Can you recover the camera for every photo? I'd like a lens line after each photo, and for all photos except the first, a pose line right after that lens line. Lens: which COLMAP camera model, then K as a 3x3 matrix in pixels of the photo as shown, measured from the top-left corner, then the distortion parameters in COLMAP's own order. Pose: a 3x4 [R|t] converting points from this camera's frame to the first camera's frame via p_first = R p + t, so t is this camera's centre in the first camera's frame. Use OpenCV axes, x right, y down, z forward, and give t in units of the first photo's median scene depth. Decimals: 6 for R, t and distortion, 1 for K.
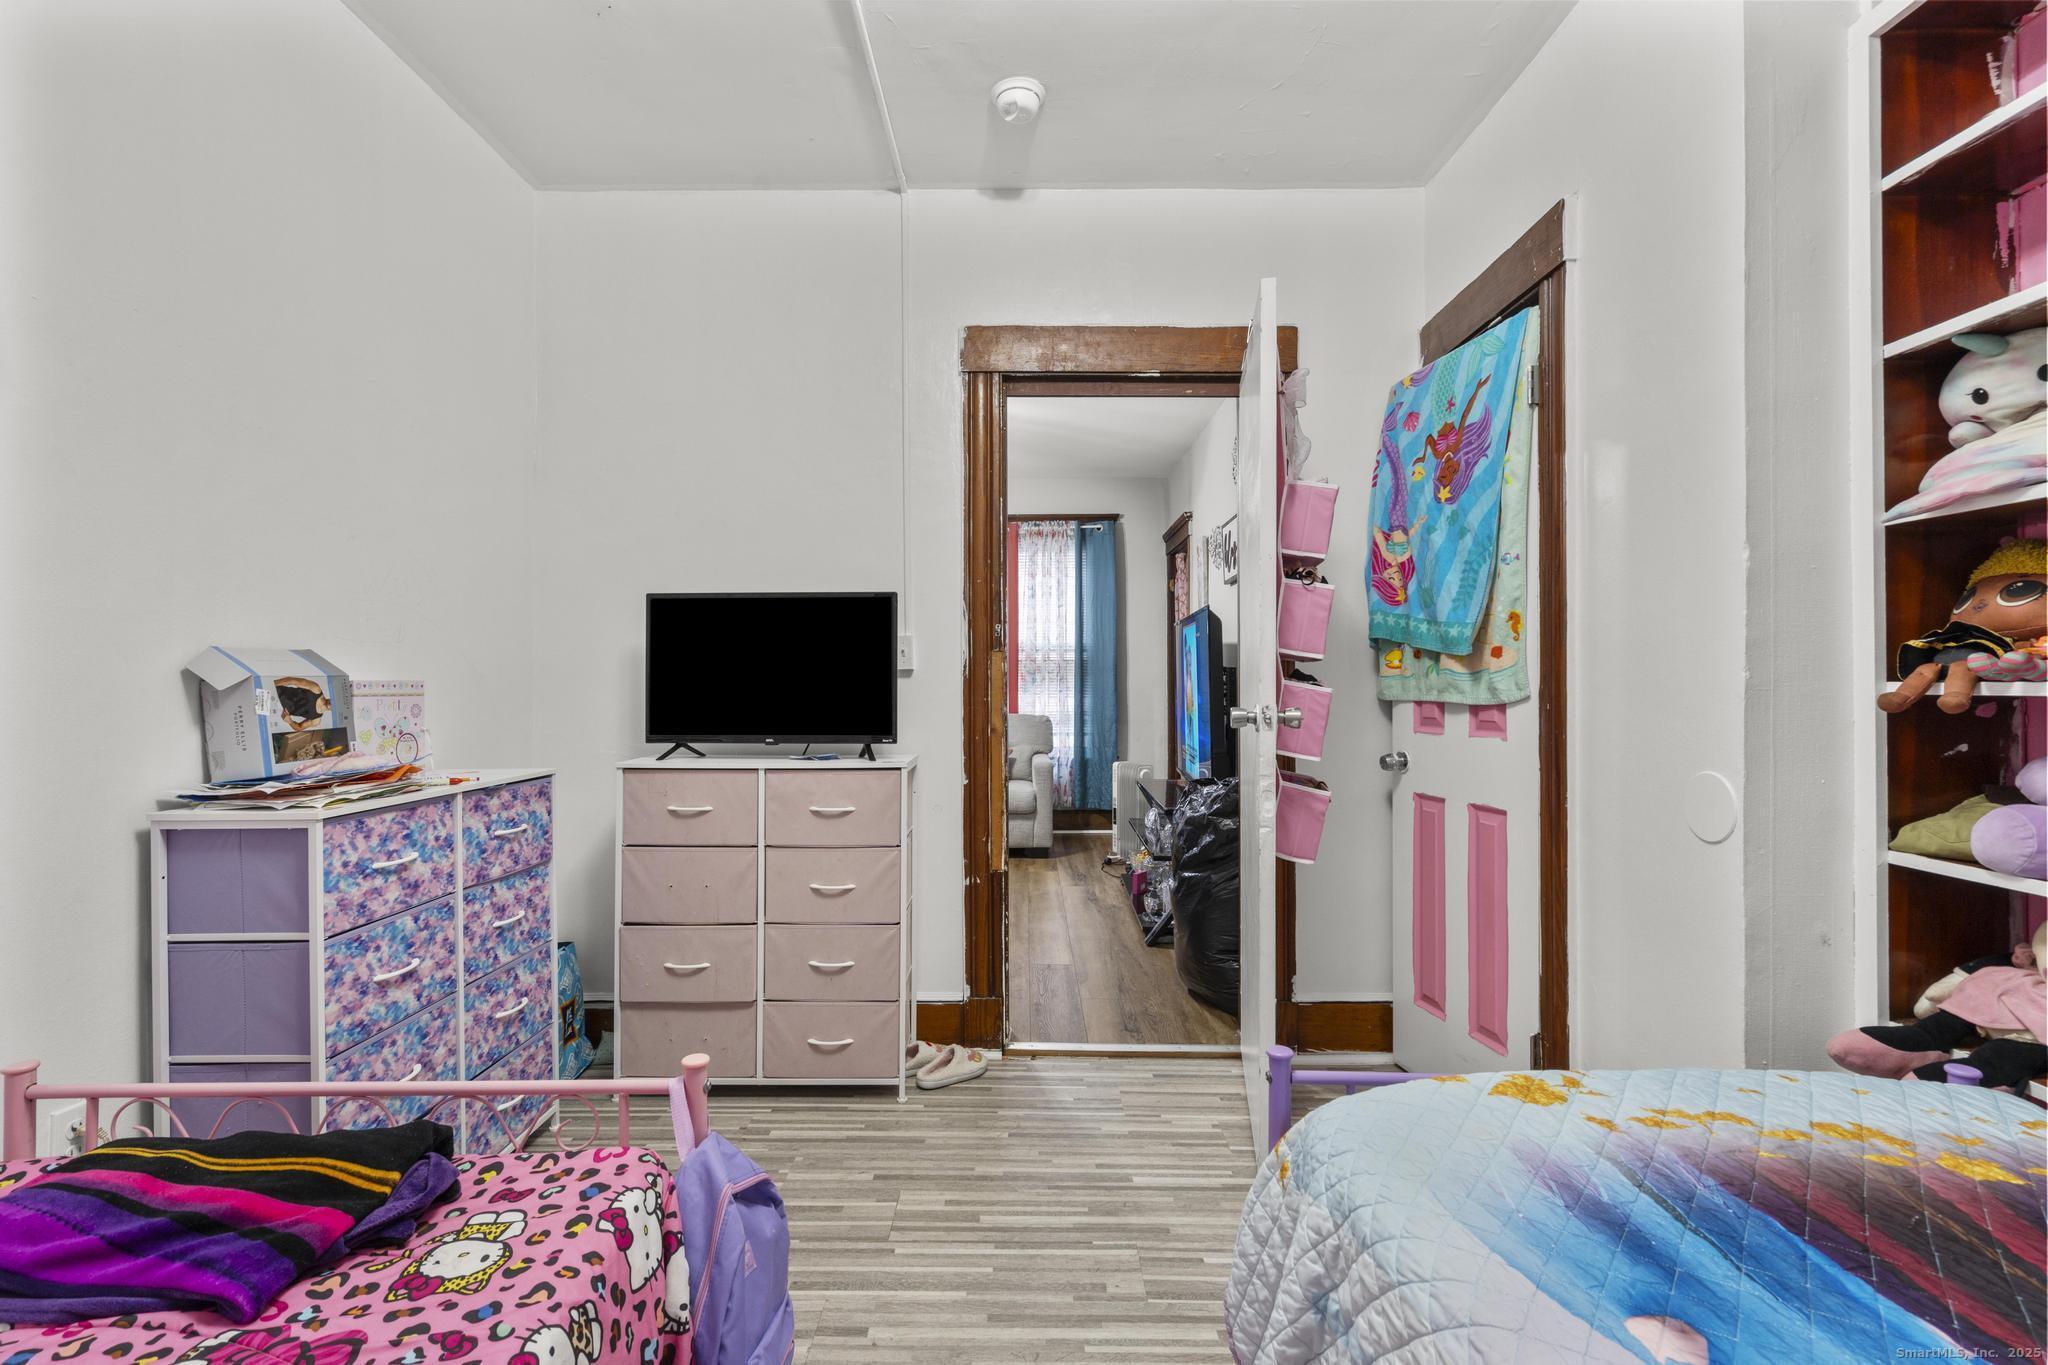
lens RADIAL K [[924.2, 0, 1023.3], [0, 924.2, 681.7], [0, 0, 1]] dist [-0.004397, 0.004806]
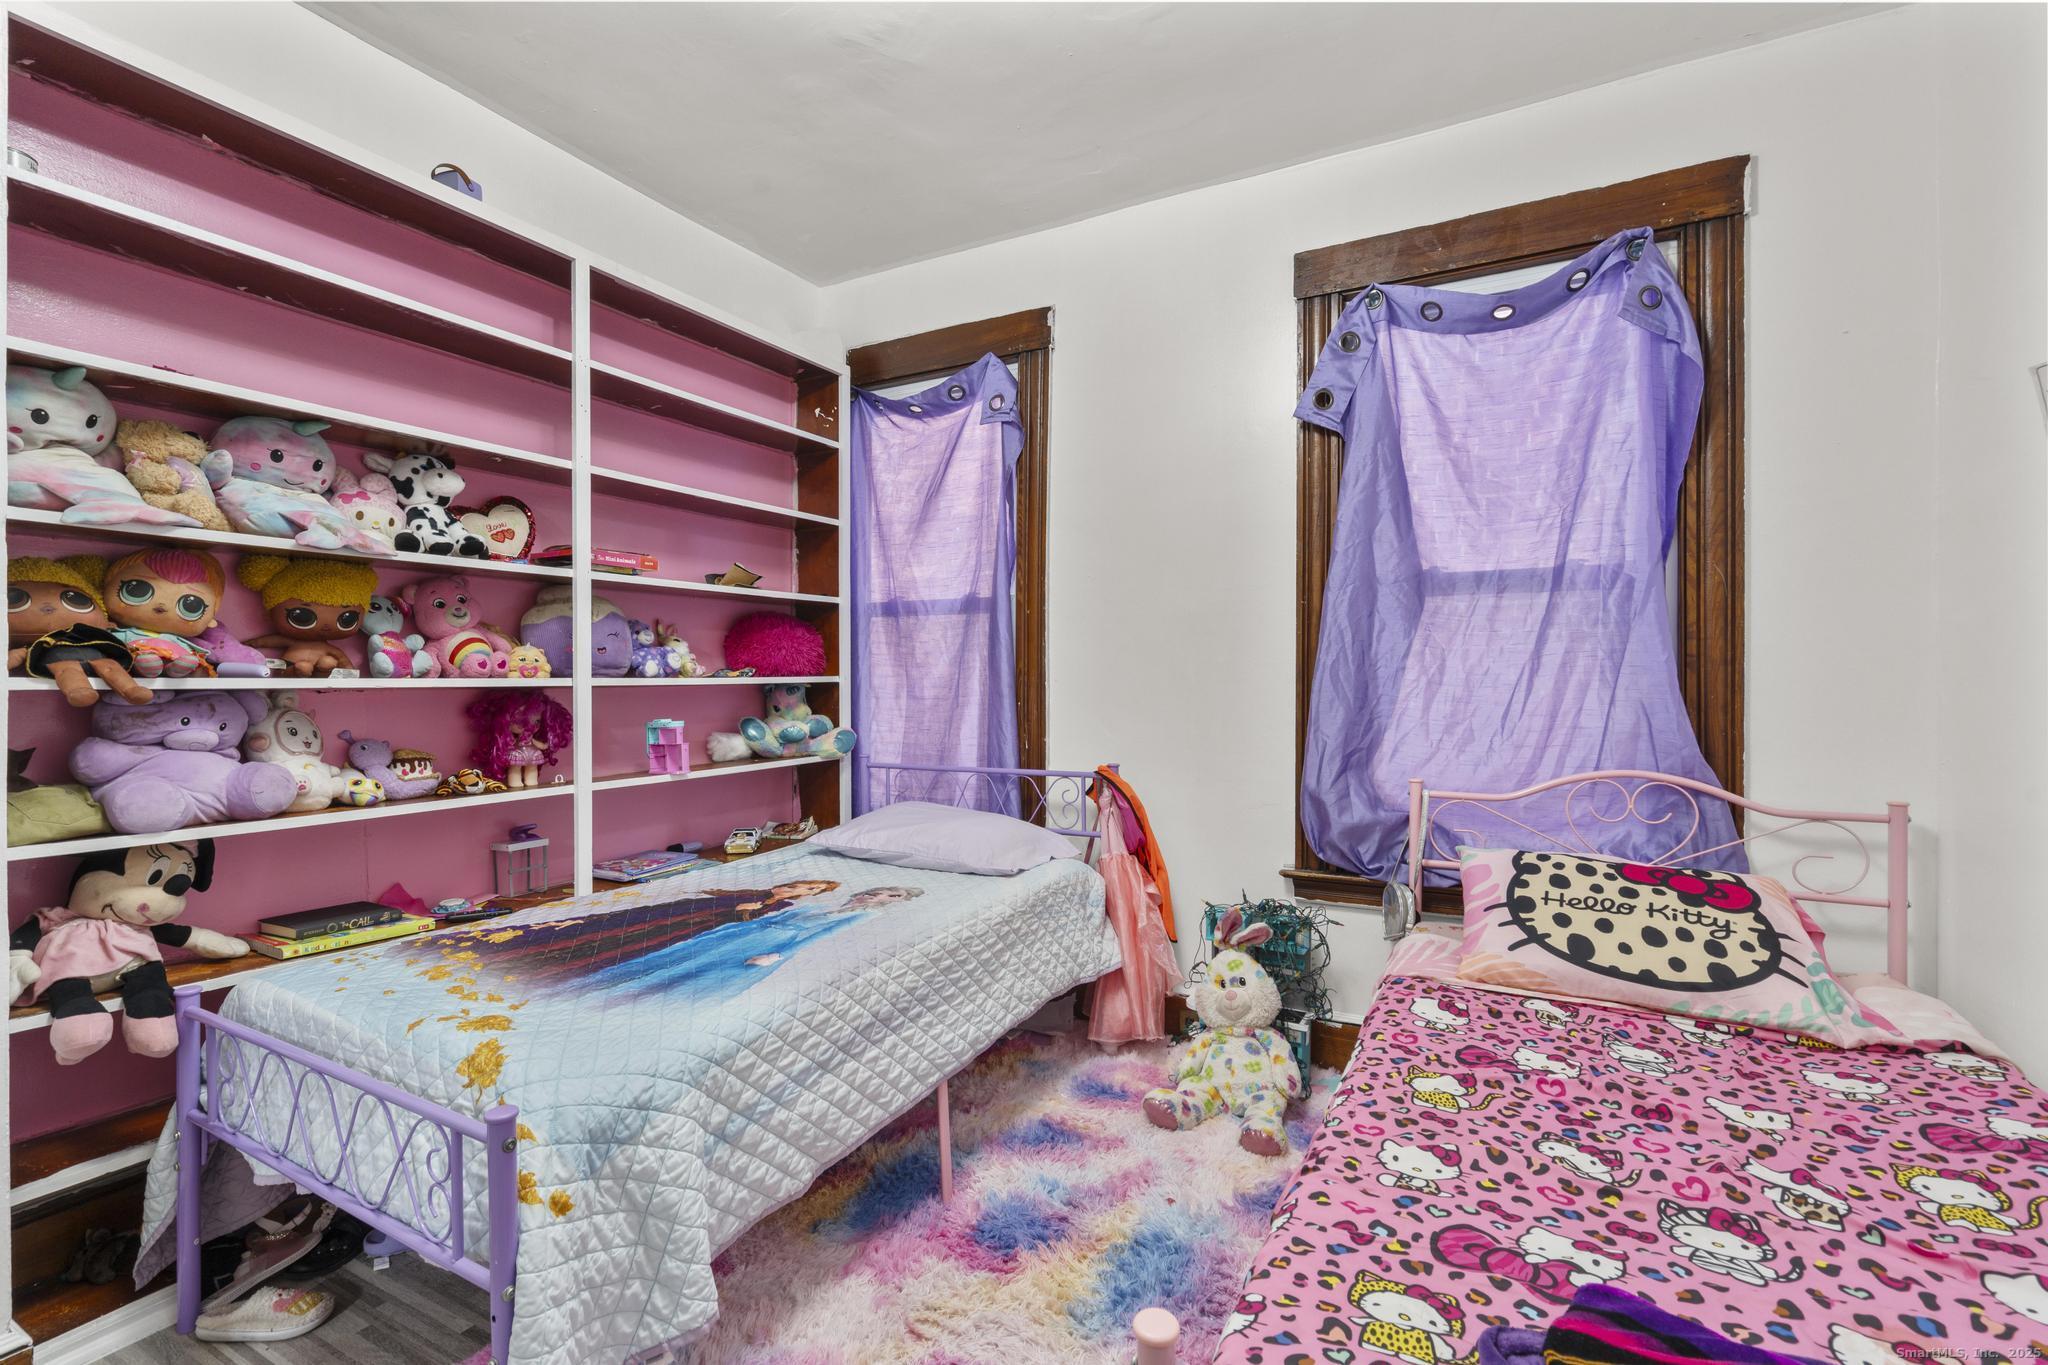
lens RADIAL K [[924.2, 0, 1021.7], [0, 924.2, 681.9], [0, 0, 1]] dist [-0.004397, 0.004806]
pose [[-0.881561, -0.003537, 0.472058, -0.726563], [-0.003446, 0.999994, 0.001057, 0.000415], [-0.472058, -0.000695, -0.881567, 2.046104]]
